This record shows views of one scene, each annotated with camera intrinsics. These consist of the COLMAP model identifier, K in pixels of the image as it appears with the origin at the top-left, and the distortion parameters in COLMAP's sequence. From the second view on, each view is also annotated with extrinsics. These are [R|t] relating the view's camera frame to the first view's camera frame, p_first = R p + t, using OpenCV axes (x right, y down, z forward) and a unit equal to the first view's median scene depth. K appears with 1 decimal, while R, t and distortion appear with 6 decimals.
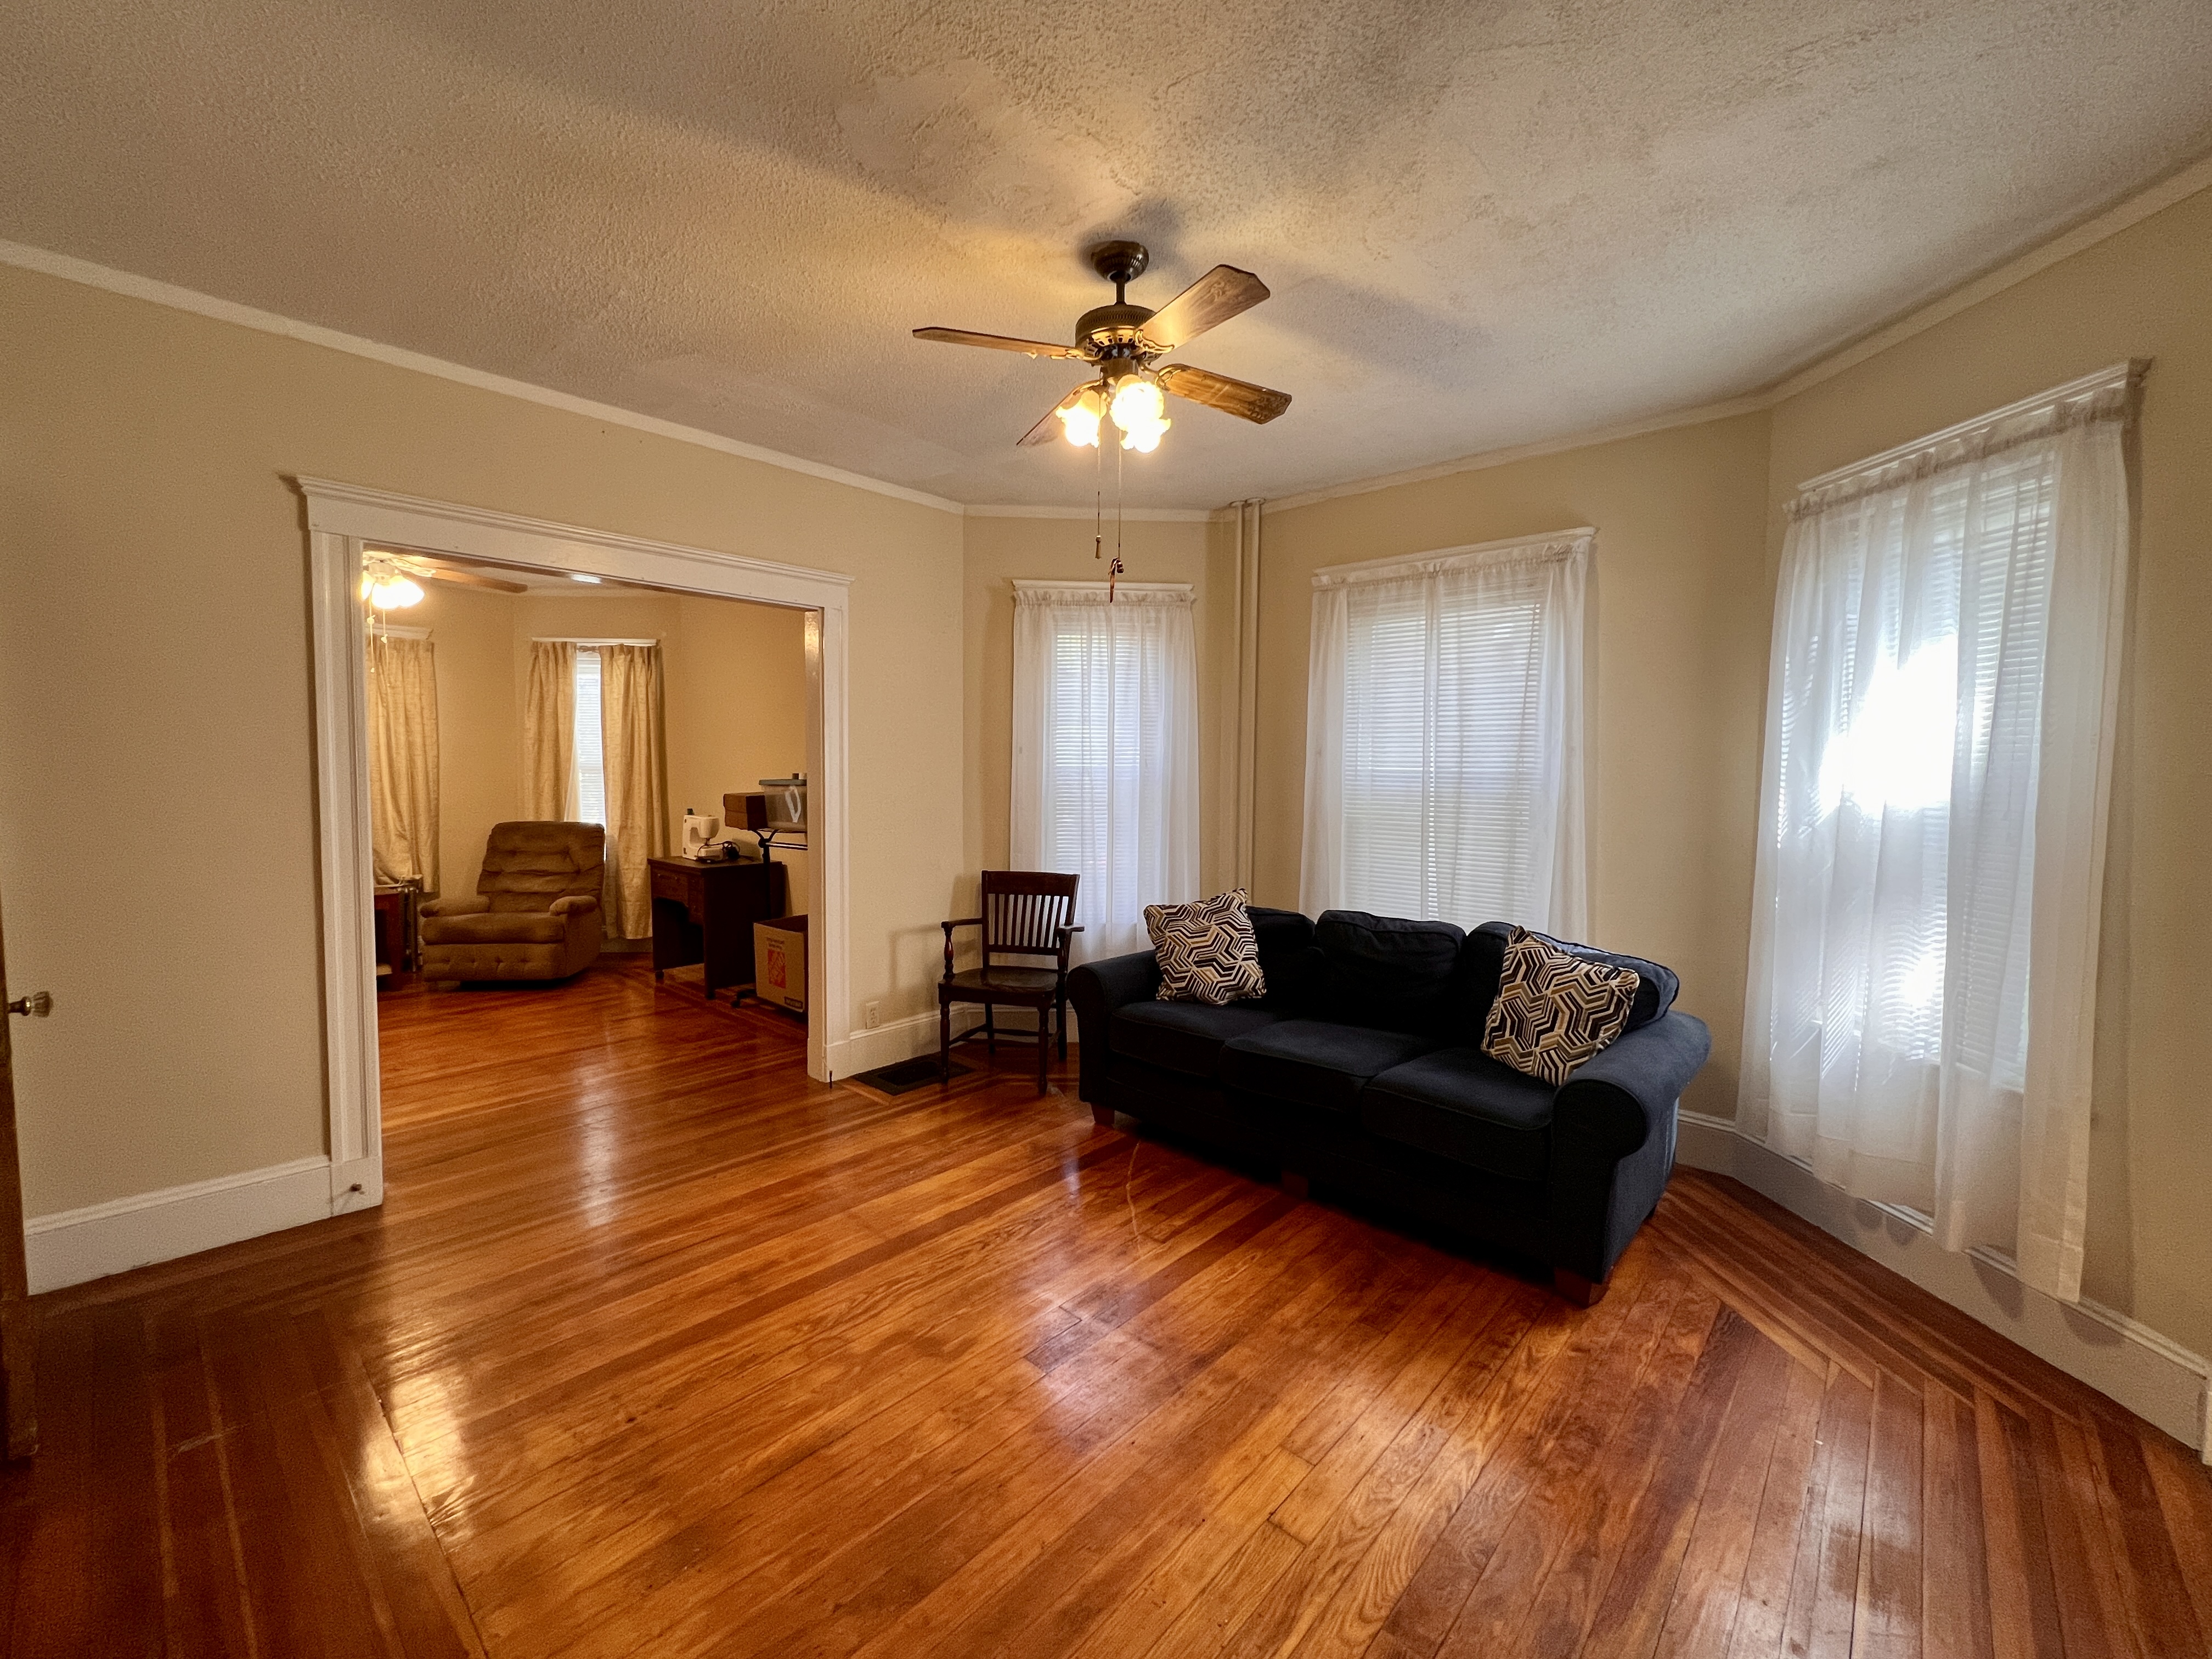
lens RADIAL K [[900.1, 0, 1101.3], [0, 900.1, 821.0], [0, 0, 1]] dist [0.000175, 0.000153]
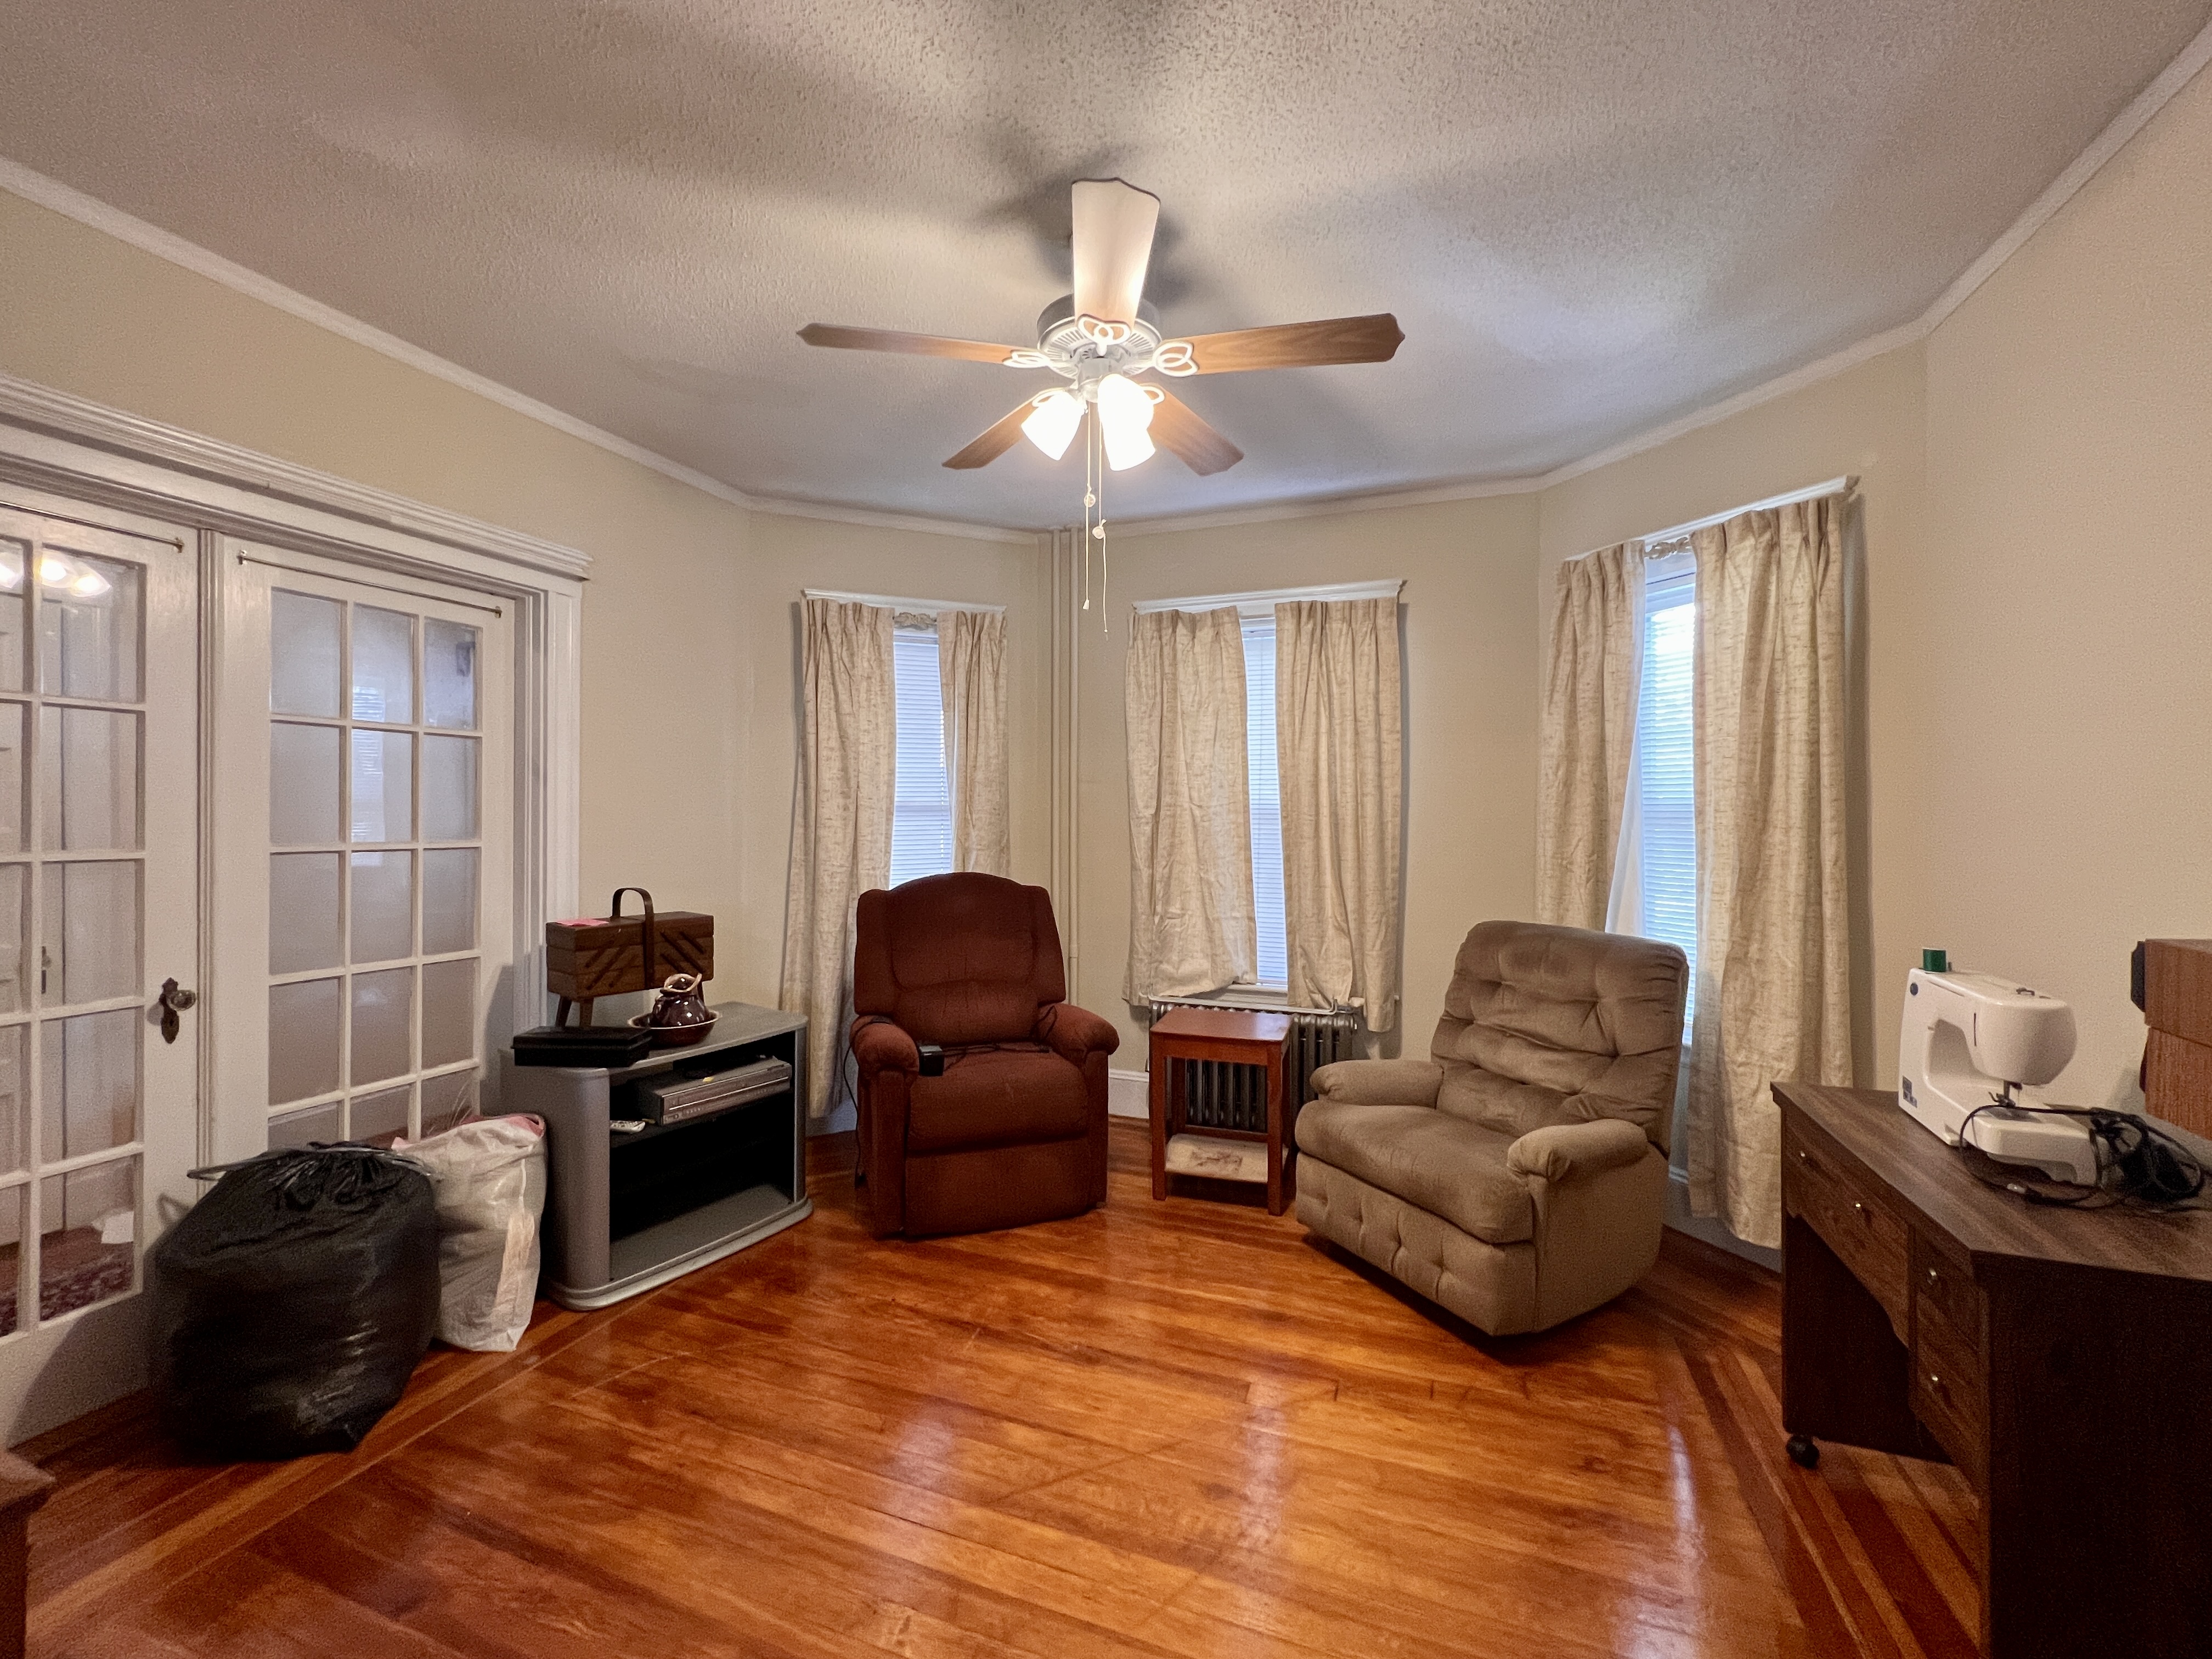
lens RADIAL K [[900.1, 0, 1099.6], [0, 900.1, 819.9], [0, 0, 1]] dist [0.000175, 0.000153]
pose [[0.367354, -0.005643, -0.930064, -0.272115], [-0.055063, 0.998096, -0.027805, -0.029991], [0.928450, 0.061426, 0.366343, 0.610442]]
